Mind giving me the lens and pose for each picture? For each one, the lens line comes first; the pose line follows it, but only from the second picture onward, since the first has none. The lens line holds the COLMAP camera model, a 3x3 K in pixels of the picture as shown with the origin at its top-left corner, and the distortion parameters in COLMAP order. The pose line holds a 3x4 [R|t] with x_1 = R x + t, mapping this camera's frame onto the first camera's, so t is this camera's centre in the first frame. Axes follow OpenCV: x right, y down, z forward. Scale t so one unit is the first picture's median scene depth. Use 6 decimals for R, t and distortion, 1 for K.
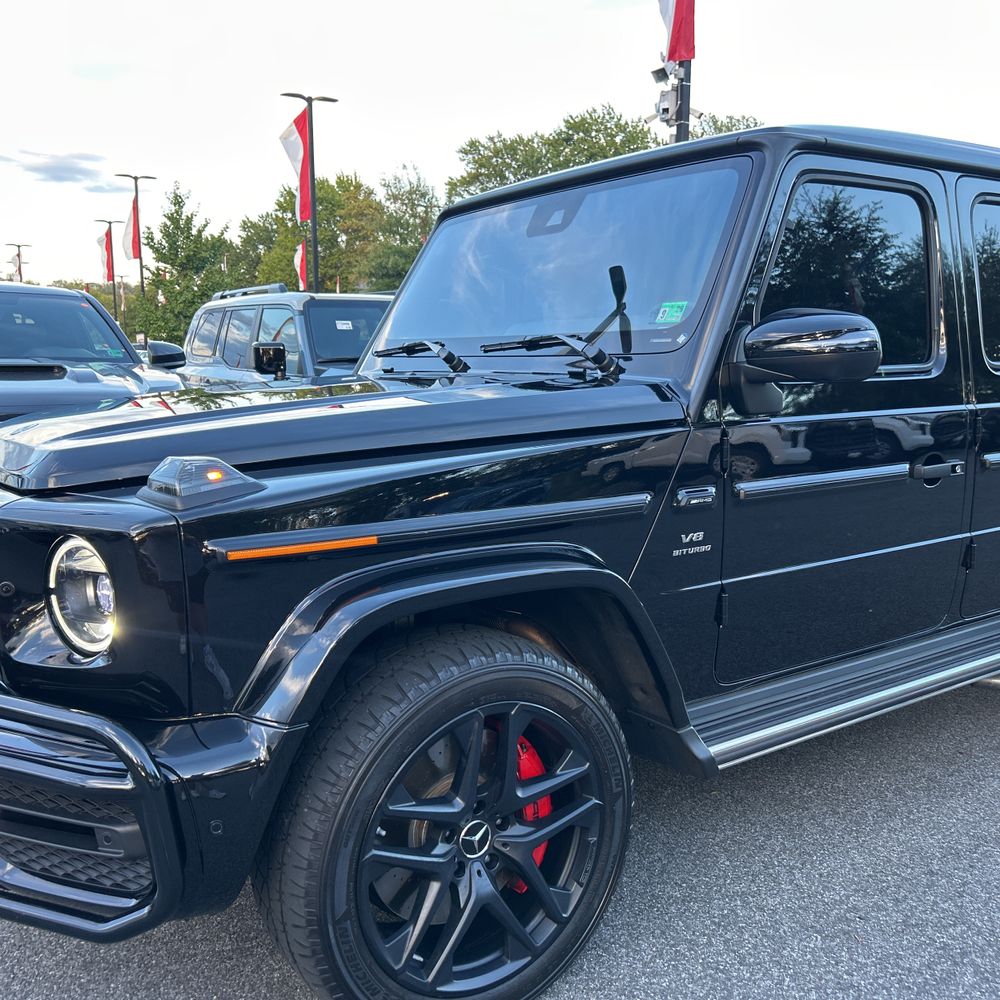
lens RADIAL K [[1020.7, 0, 509.2], [0, 1020.7, 504.1], [0, 0, 1]] dist [0.047802, -0.061232]
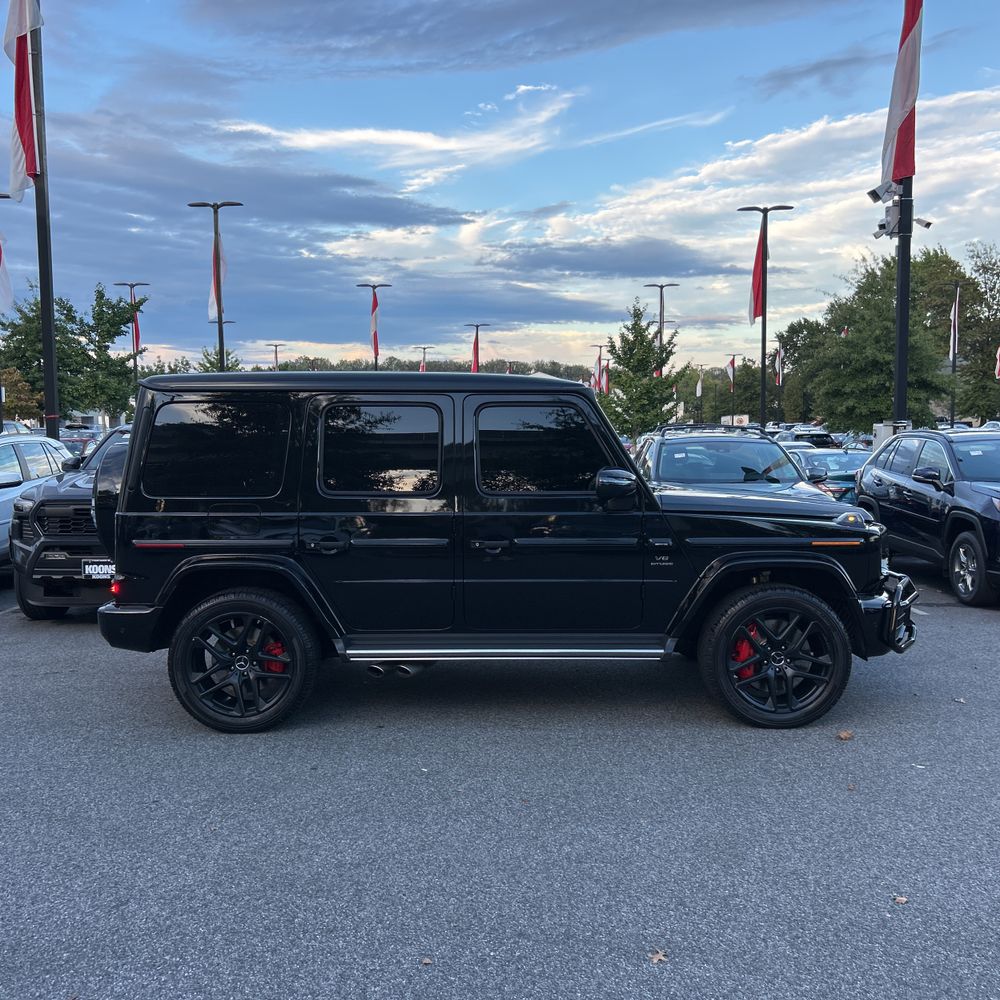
lens RADIAL K [[1020.7, 0, 509.2], [0, 1020.7, 504.1], [0, 0, 1]] dist [0.047802, -0.061232]
pose [[0.826919, 0.035174, -0.561220, 1.704493], [-0.075930, 0.995886, -0.049461, -0.048483], [0.557171, 0.083513, 0.826188, -0.297690]]
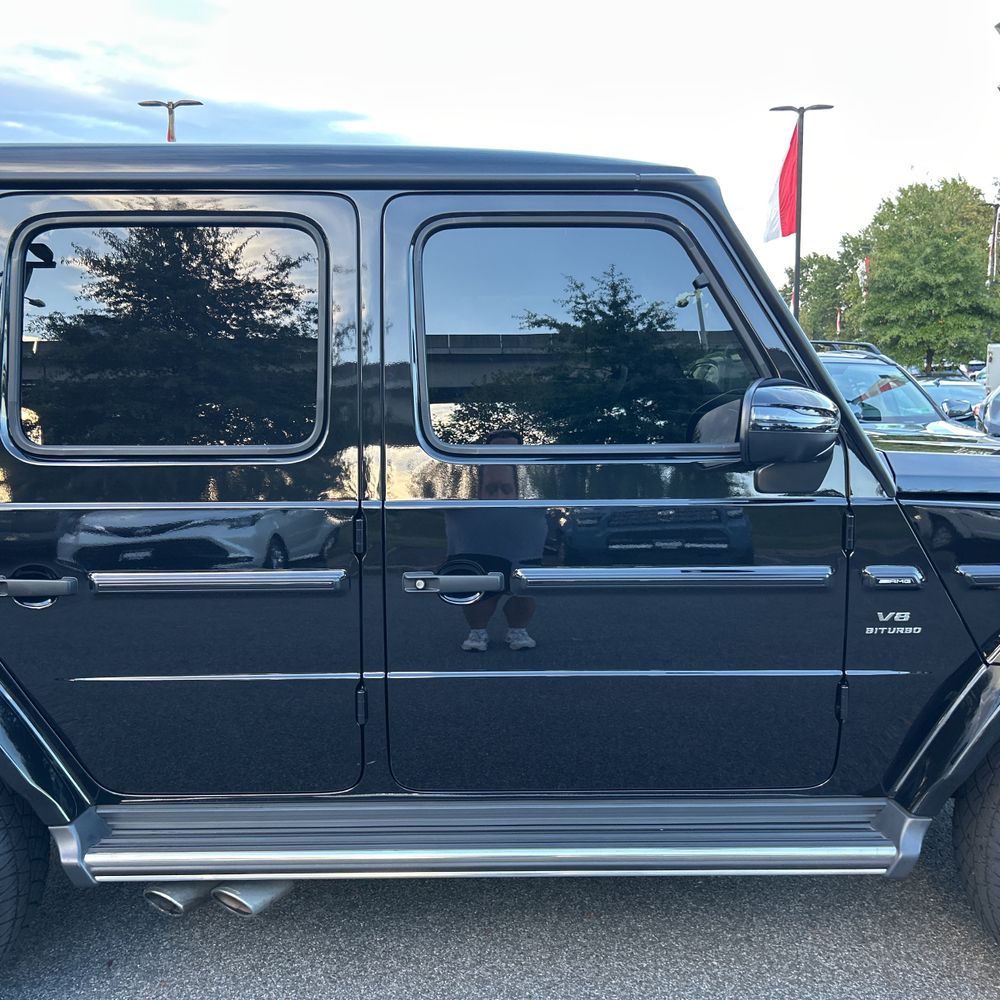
lens RADIAL K [[1022.0, 0, 515.8], [0, 1022.0, 488.7], [0, 0, 1]] dist [-0.005881, 0.065588]
pose [[0.830324, 0.057174, -0.554341, 1.123647], [-0.073394, 0.997278, -0.007077, -0.121856], [0.552427, 0.046561, 0.832260, 0.562688]]
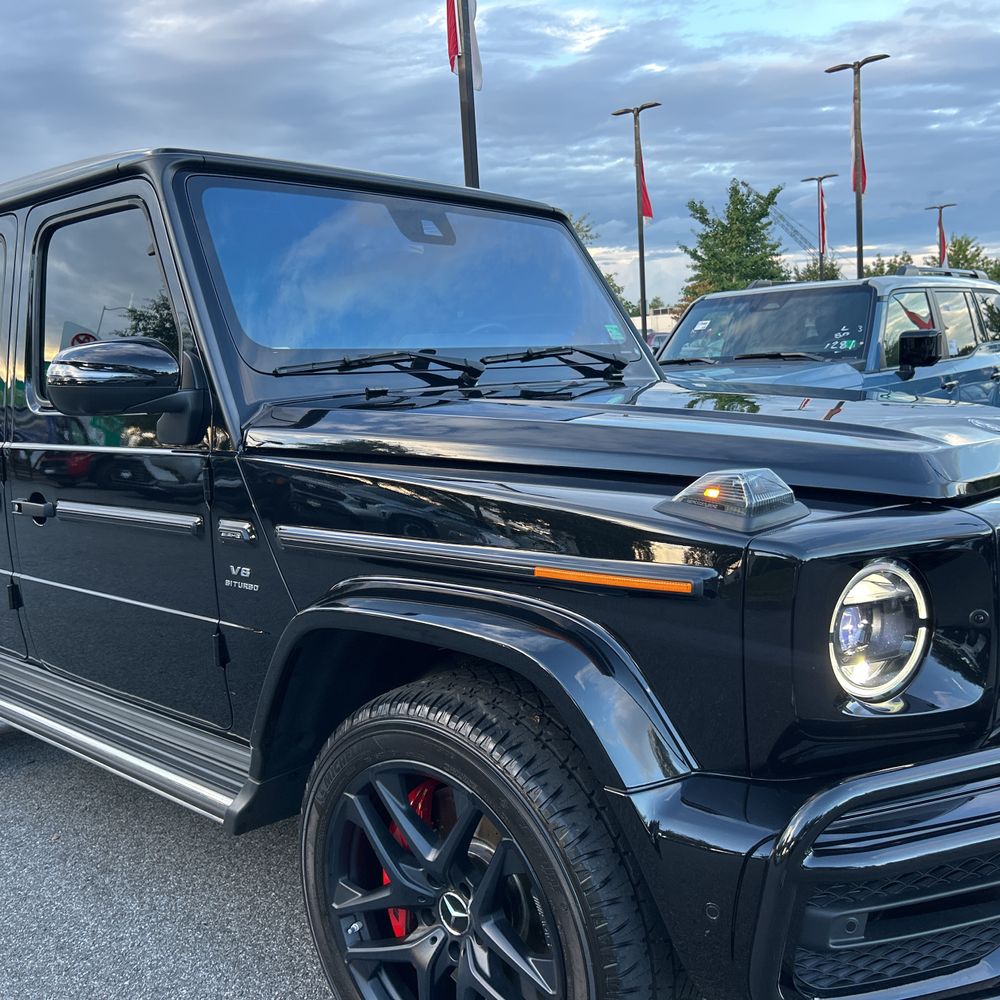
lens RADIAL K [[1030.0, 0, 500.0], [0, 1030.0, 500.0], [0, 0, 1]] dist [-0.017716, 0.008853]
pose [[0.224703, 0.111922, -0.967978, 1.632912], [-0.082490, 0.992001, 0.095550, -0.182461], [0.970930, 0.058378, 0.232137, 1.279851]]
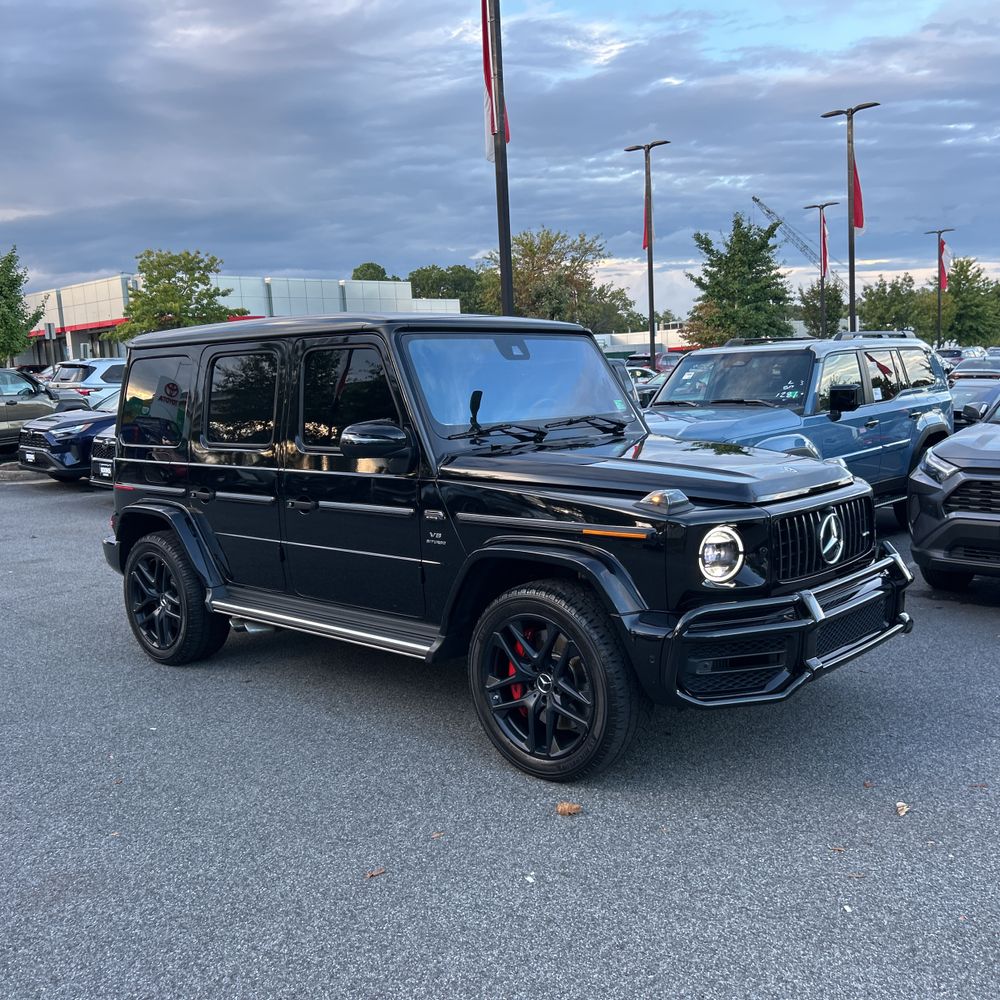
lens RADIAL K [[1020.7, 0, 509.2], [0, 1020.7, 504.1], [0, 0, 1]] dist [0.047802, -0.061232]
pose [[0.221443, 0.113109, -0.968591, 2.291590], [-0.095339, 0.991003, 0.093930, -0.238085], [0.970502, 0.071544, 0.230235, 1.053559]]
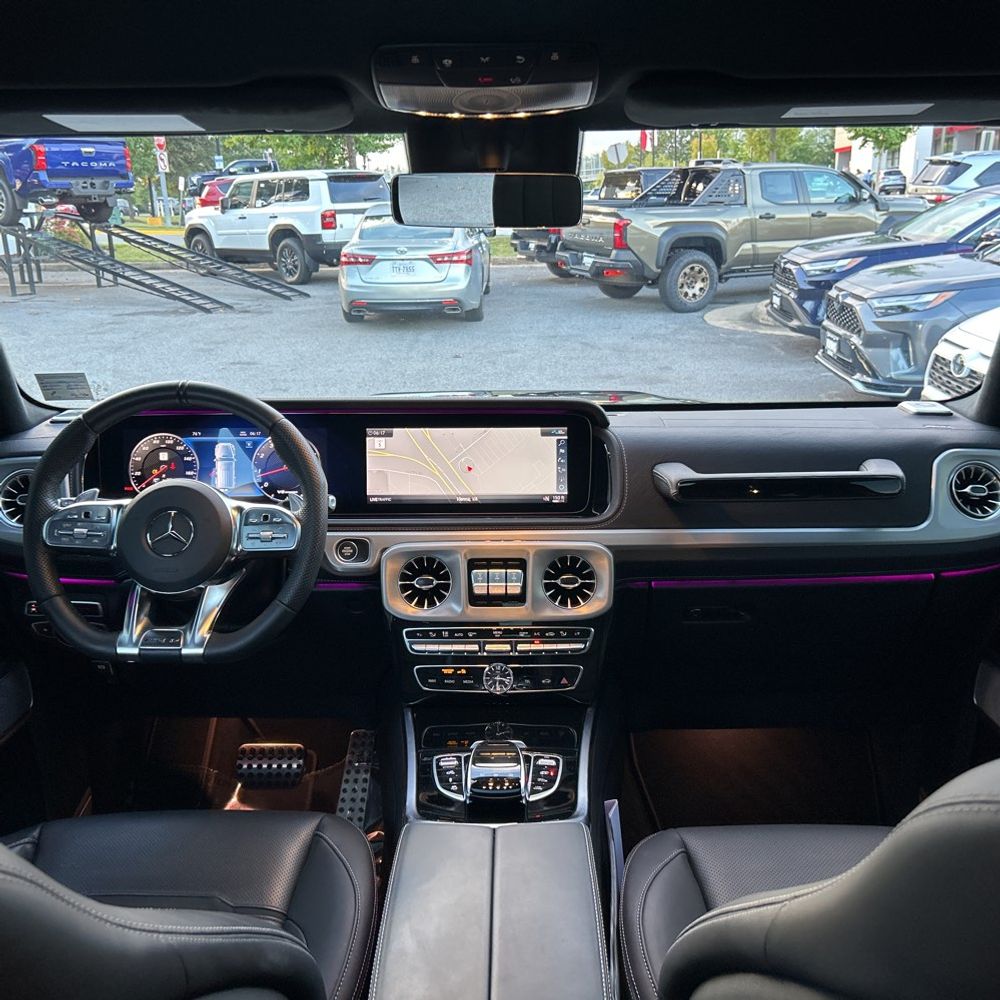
lens RADIAL K [[1022.0, 0, 515.8], [0, 1022.0, 488.7], [0, 0, 1]] dist [-0.005881, 0.065588]
pose [[-0.594915, 0.225907, -0.771390, 0.435868], [-0.096078, 0.932826, 0.347283, -0.281775], [0.798026, 0.280717, -0.533247, 1.204184]]
